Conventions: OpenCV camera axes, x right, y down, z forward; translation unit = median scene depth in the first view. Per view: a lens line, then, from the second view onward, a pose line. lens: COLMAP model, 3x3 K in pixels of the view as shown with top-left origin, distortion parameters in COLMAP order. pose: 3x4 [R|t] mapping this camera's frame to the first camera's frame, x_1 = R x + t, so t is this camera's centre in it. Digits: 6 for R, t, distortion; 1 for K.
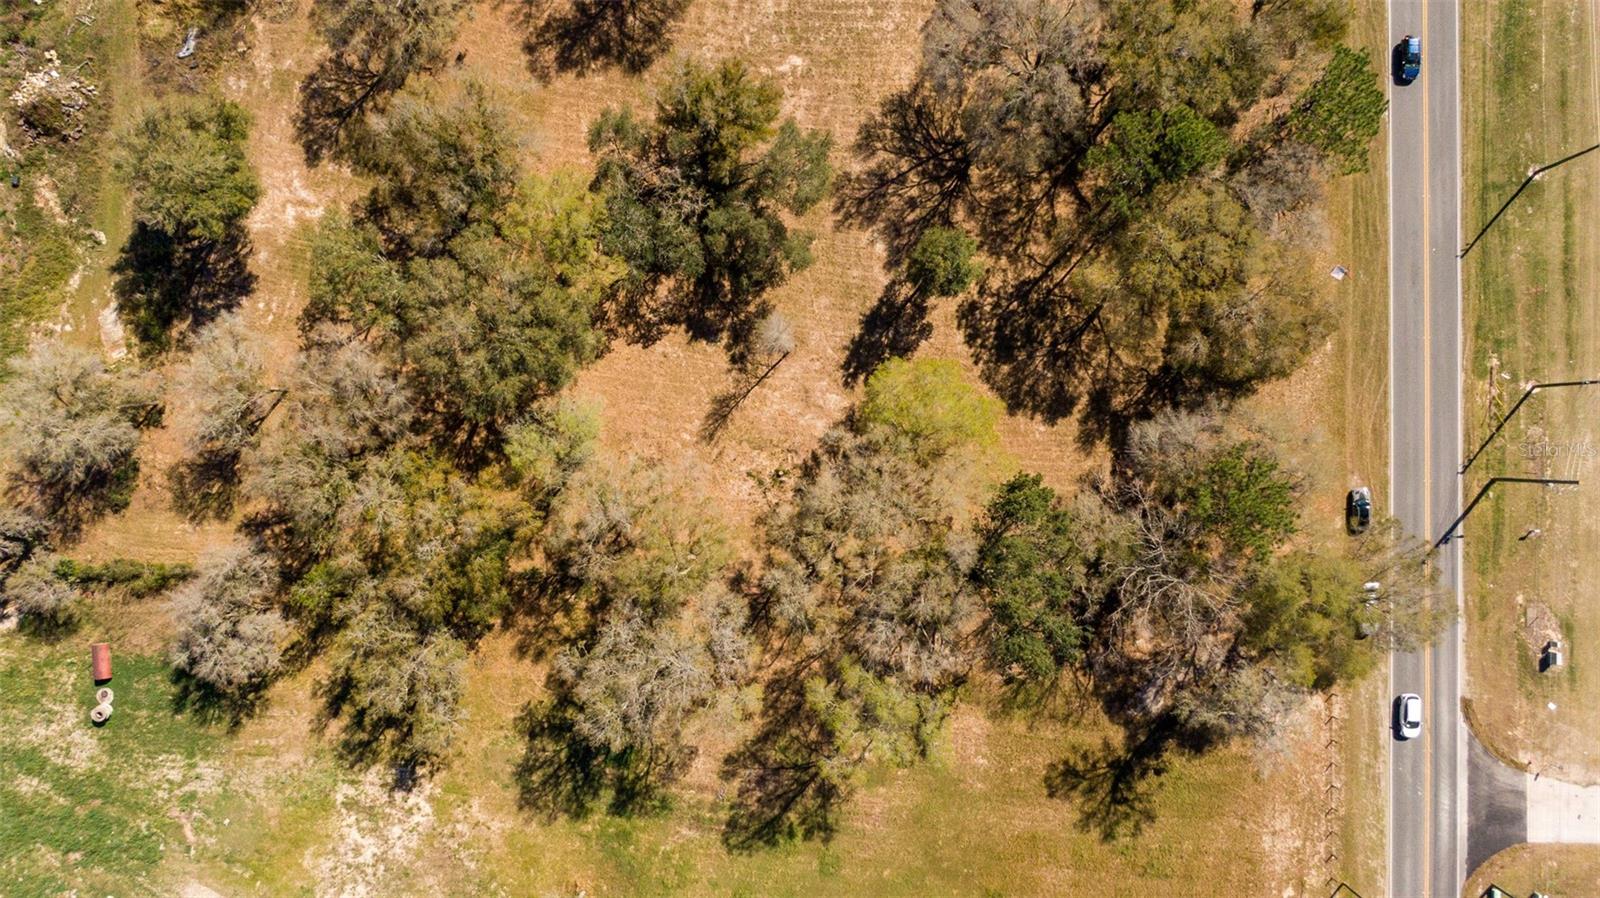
lens RADIAL K [[1136.4, 0, 800.0], [0, 1136.4, 449.0], [0, 0, 1]] dist [0.005205, -0.017423]
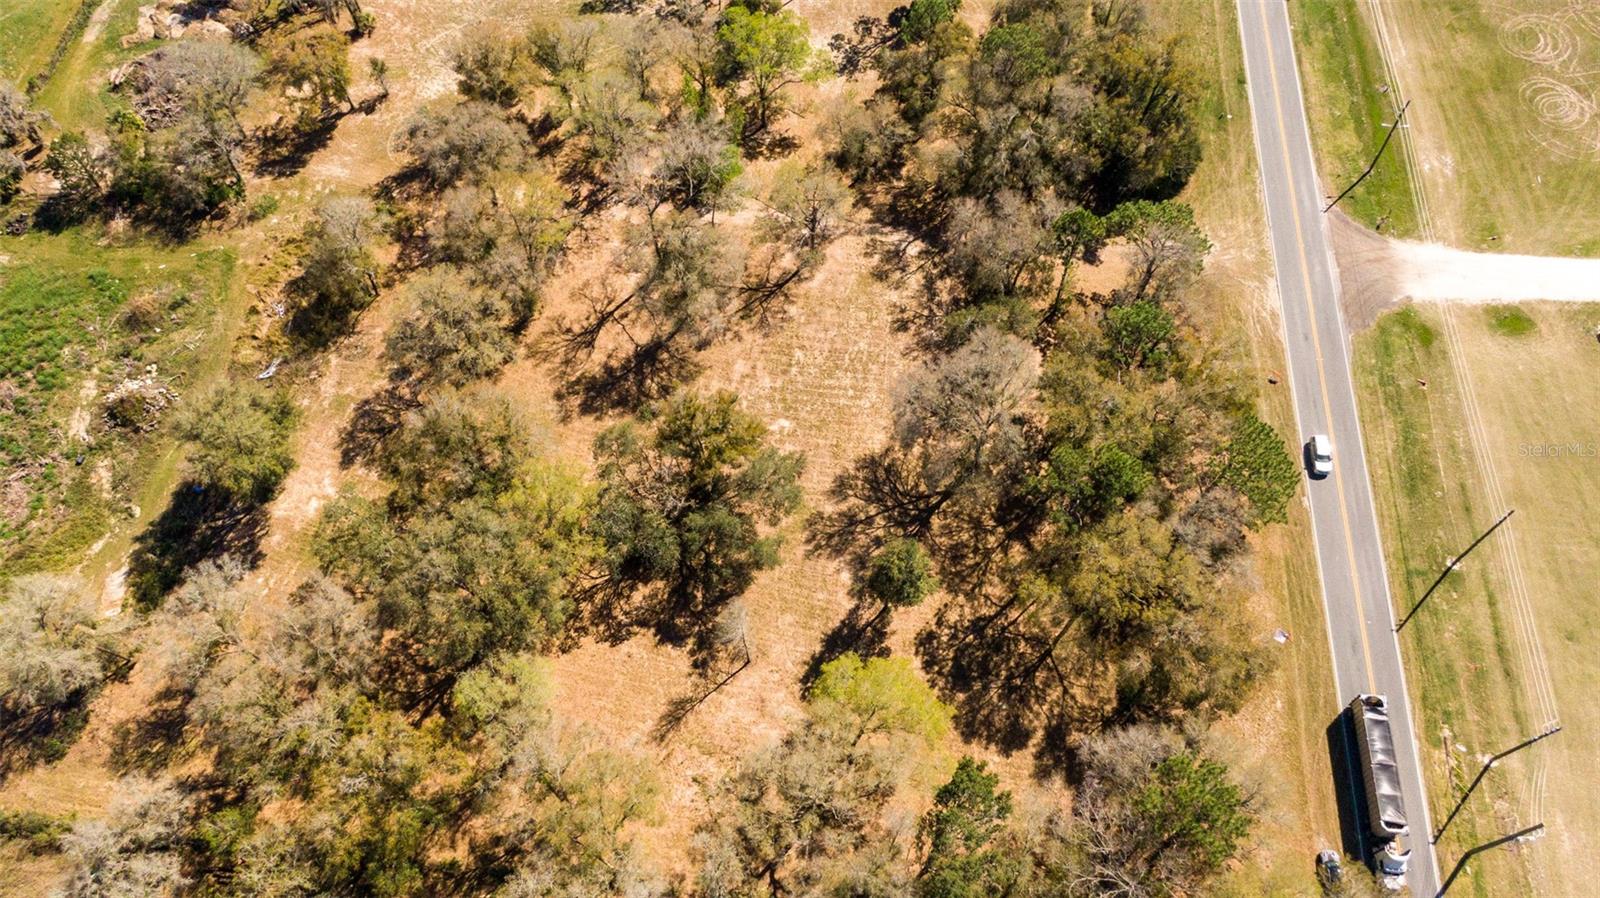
lens RADIAL K [[1136.4, 0, 800.0], [0, 1136.4, 449.0], [0, 0, 1]] dist [0.005205, -0.017423]
pose [[0.996072, 0.082887, -0.031157, 0.051093], [-0.087568, 0.869811, -0.485552, 0.241836], [-0.013145, 0.486373, 0.873652, 0.006844]]
